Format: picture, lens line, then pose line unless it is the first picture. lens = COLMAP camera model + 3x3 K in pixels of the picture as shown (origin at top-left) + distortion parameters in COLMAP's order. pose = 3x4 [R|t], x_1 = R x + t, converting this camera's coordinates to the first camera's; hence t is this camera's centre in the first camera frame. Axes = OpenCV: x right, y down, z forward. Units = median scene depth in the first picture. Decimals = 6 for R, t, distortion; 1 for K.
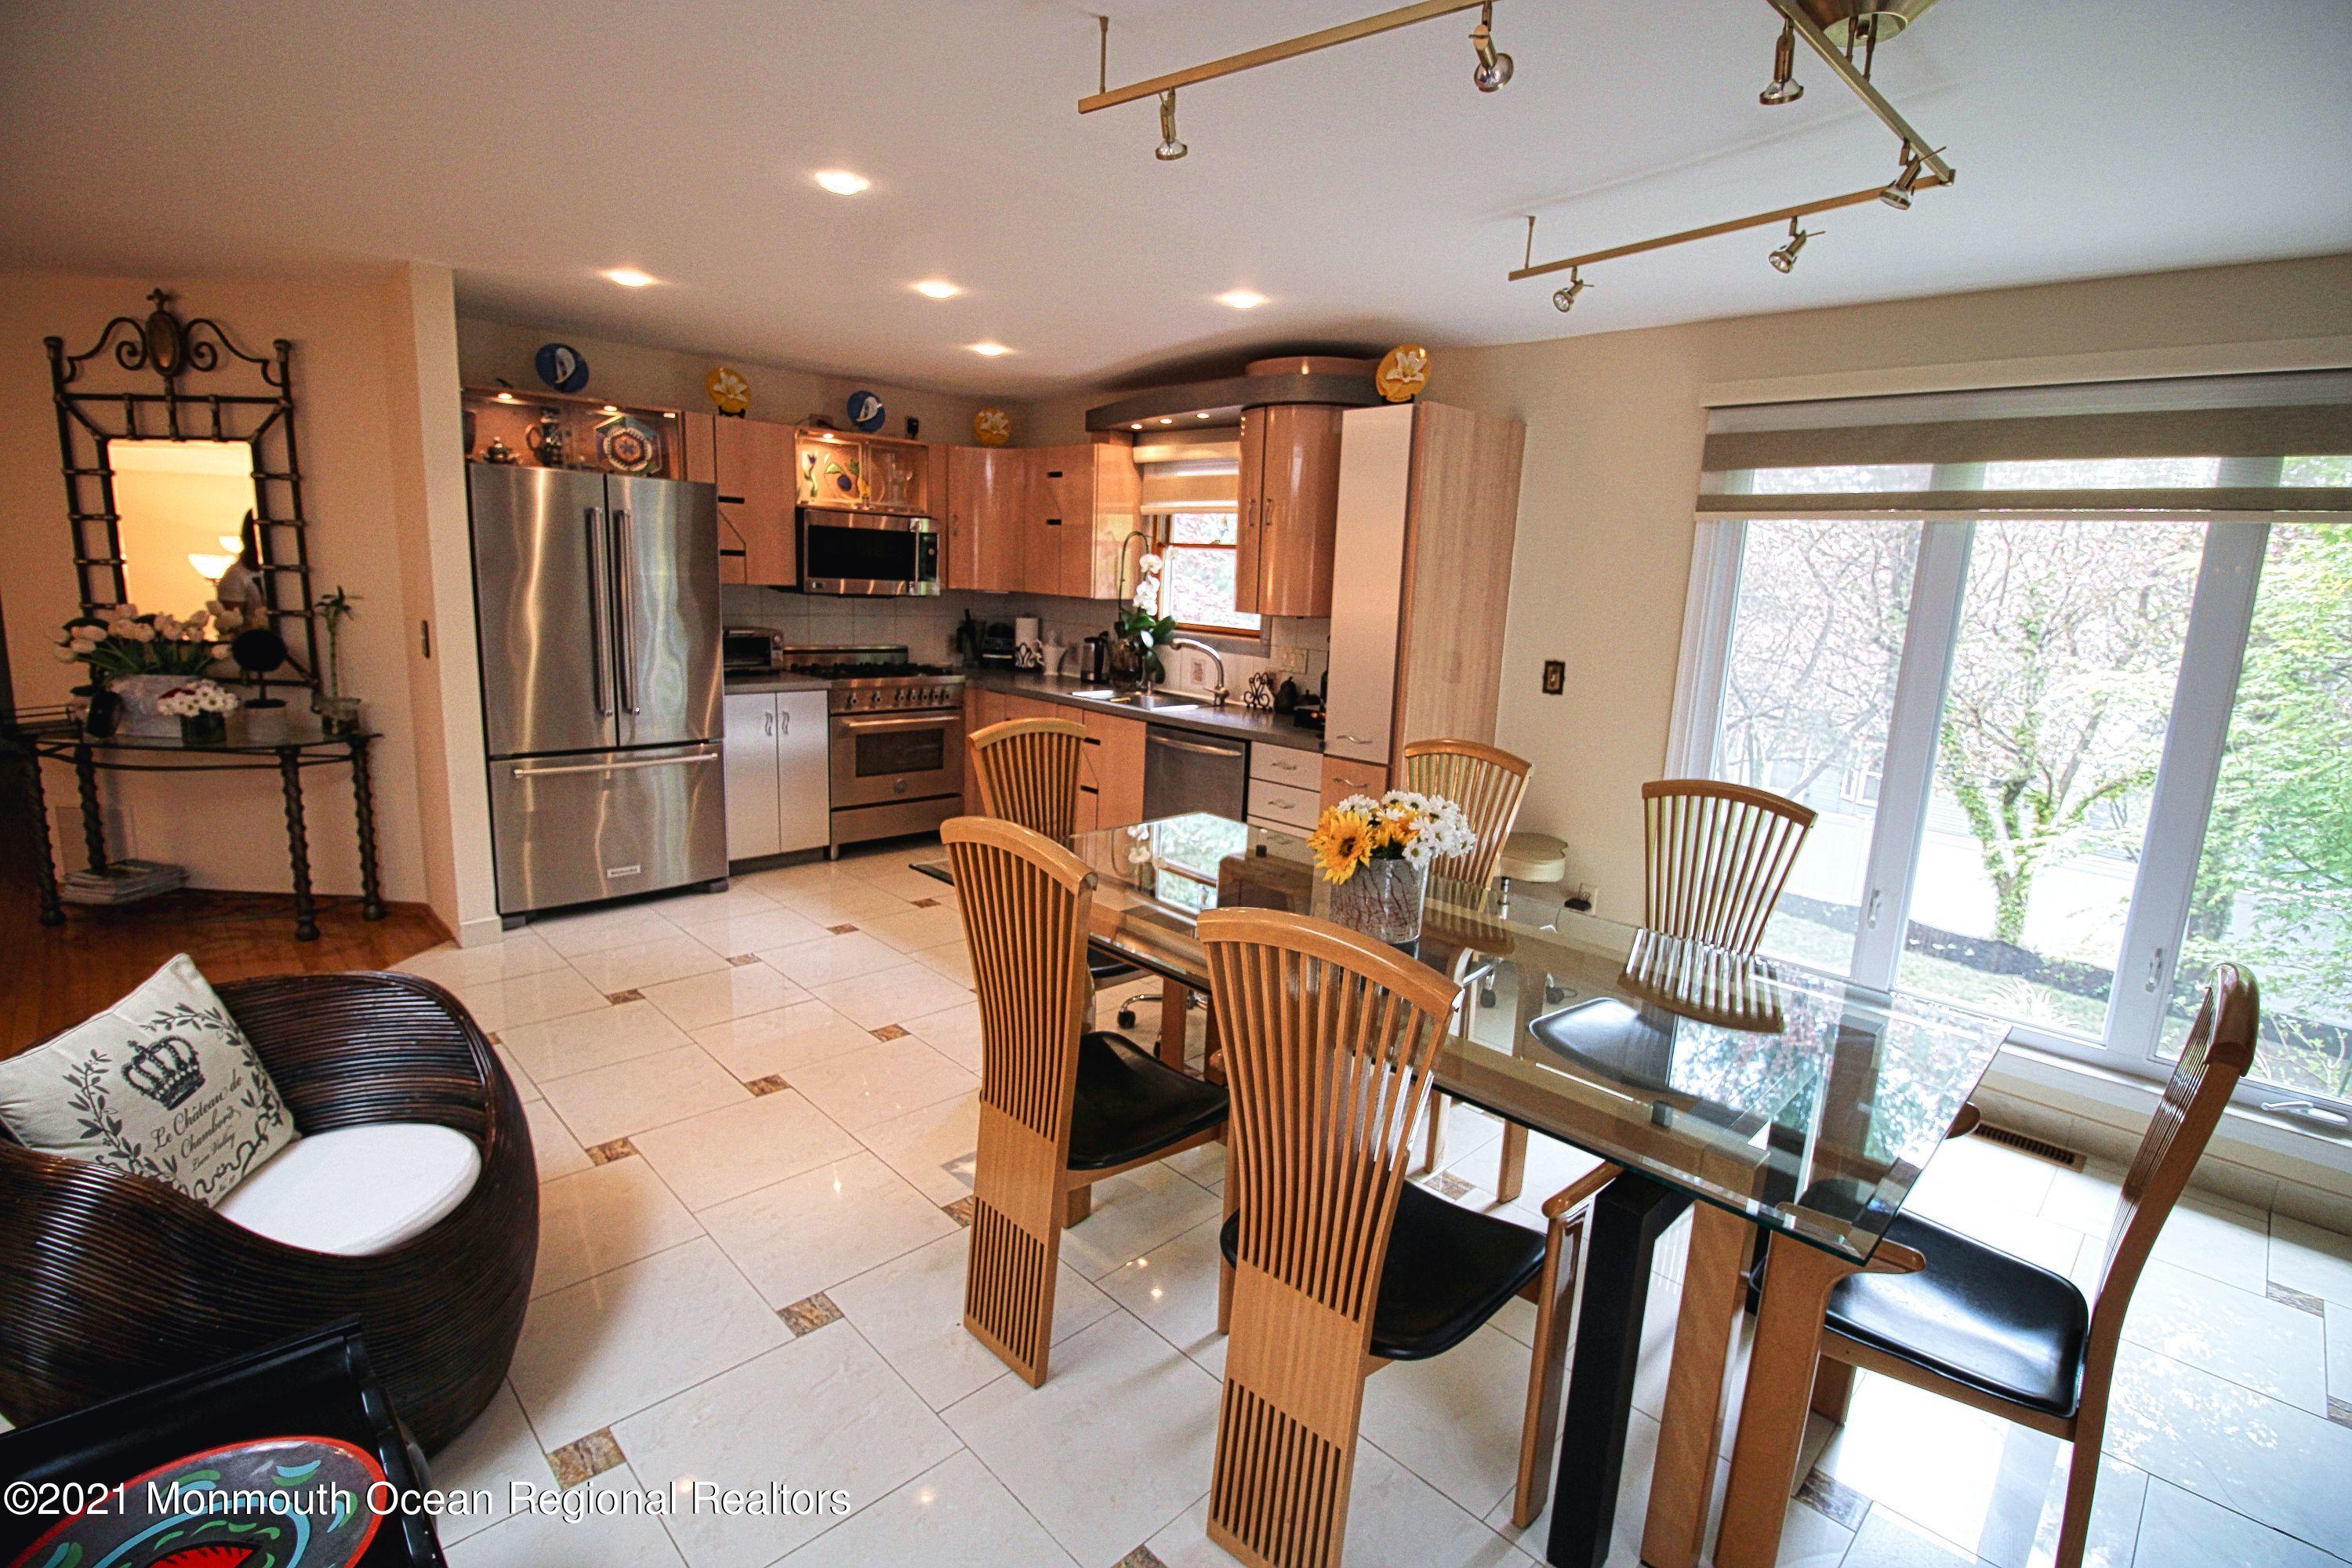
lens RADIAL K [[1095.0, 0, 1173.5], [0, 1095.0, 780.7], [0, 0, 1]] dist [0.002400, 0.000229]
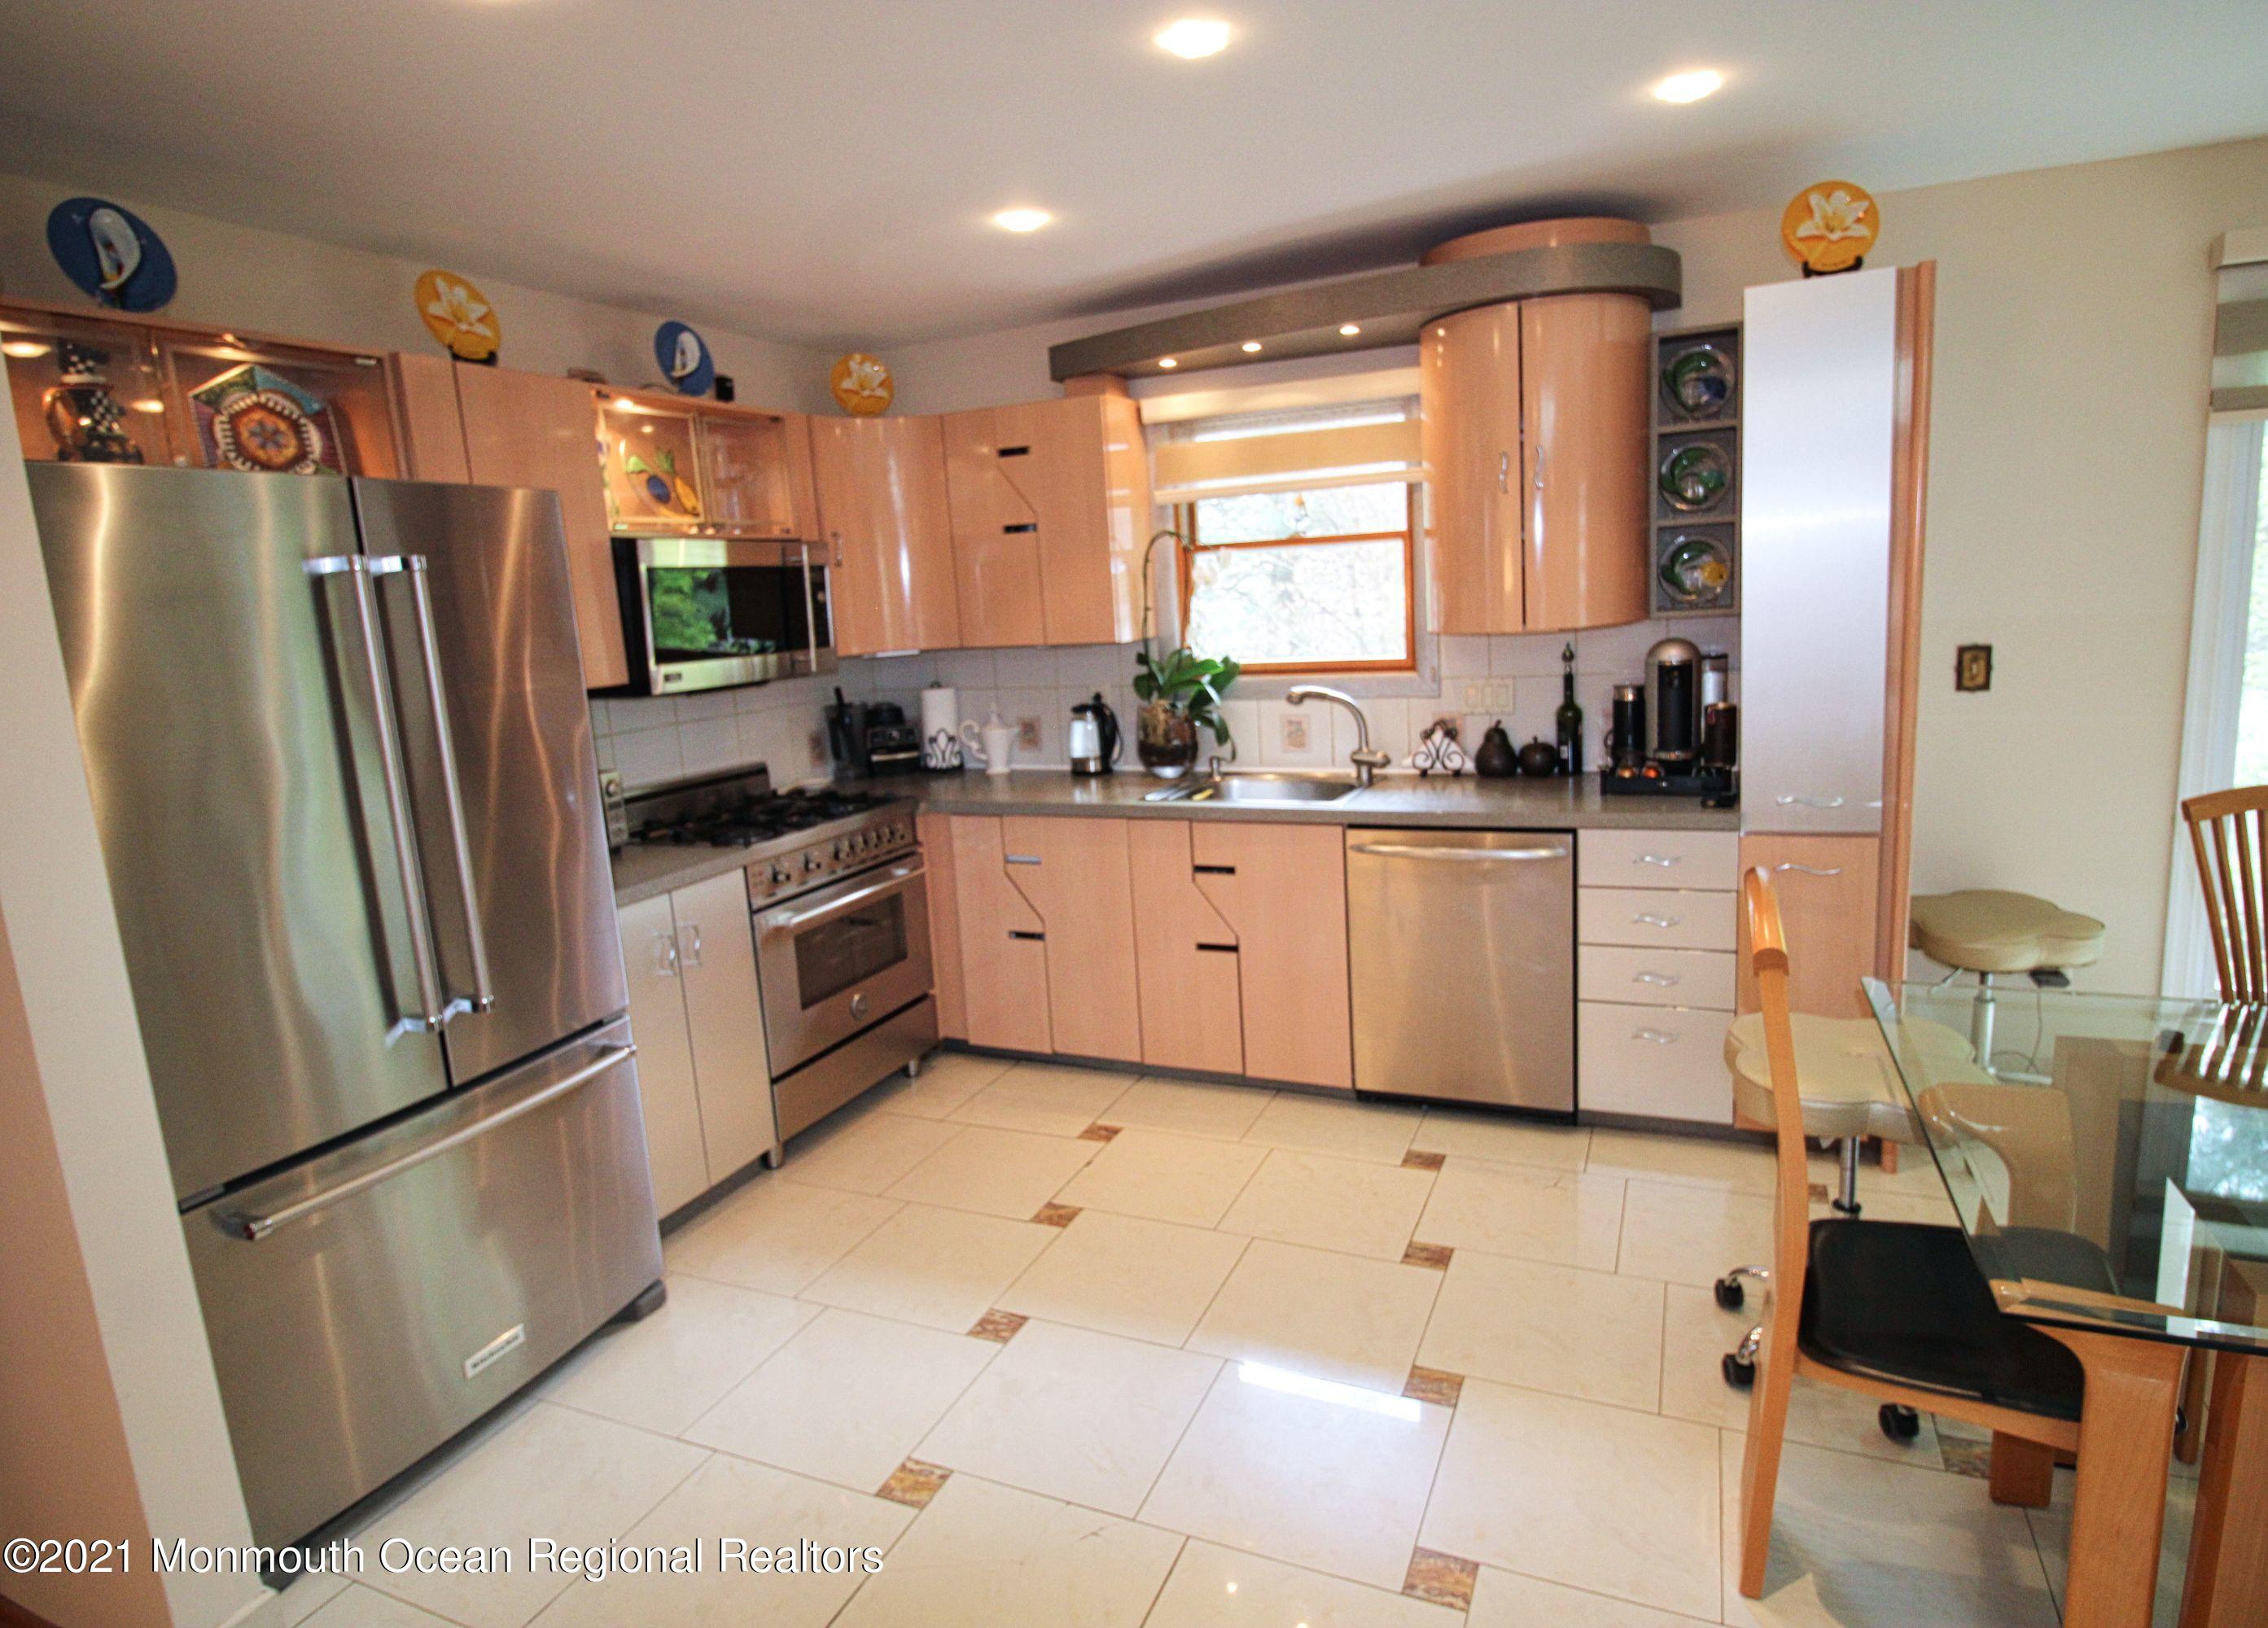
lens RADIAL K [[1223.8, 0, 1140.2], [0, 1223.8, 812.2], [0, 0, 1]] dist [-0.014728, -0.002281]
pose [[0.916555, -0.166494, 0.363603, -0.351335], [0.172175, 0.984920, 0.016982, -0.085685], [-0.360947, 0.047039, 0.931399, 0.371827]]
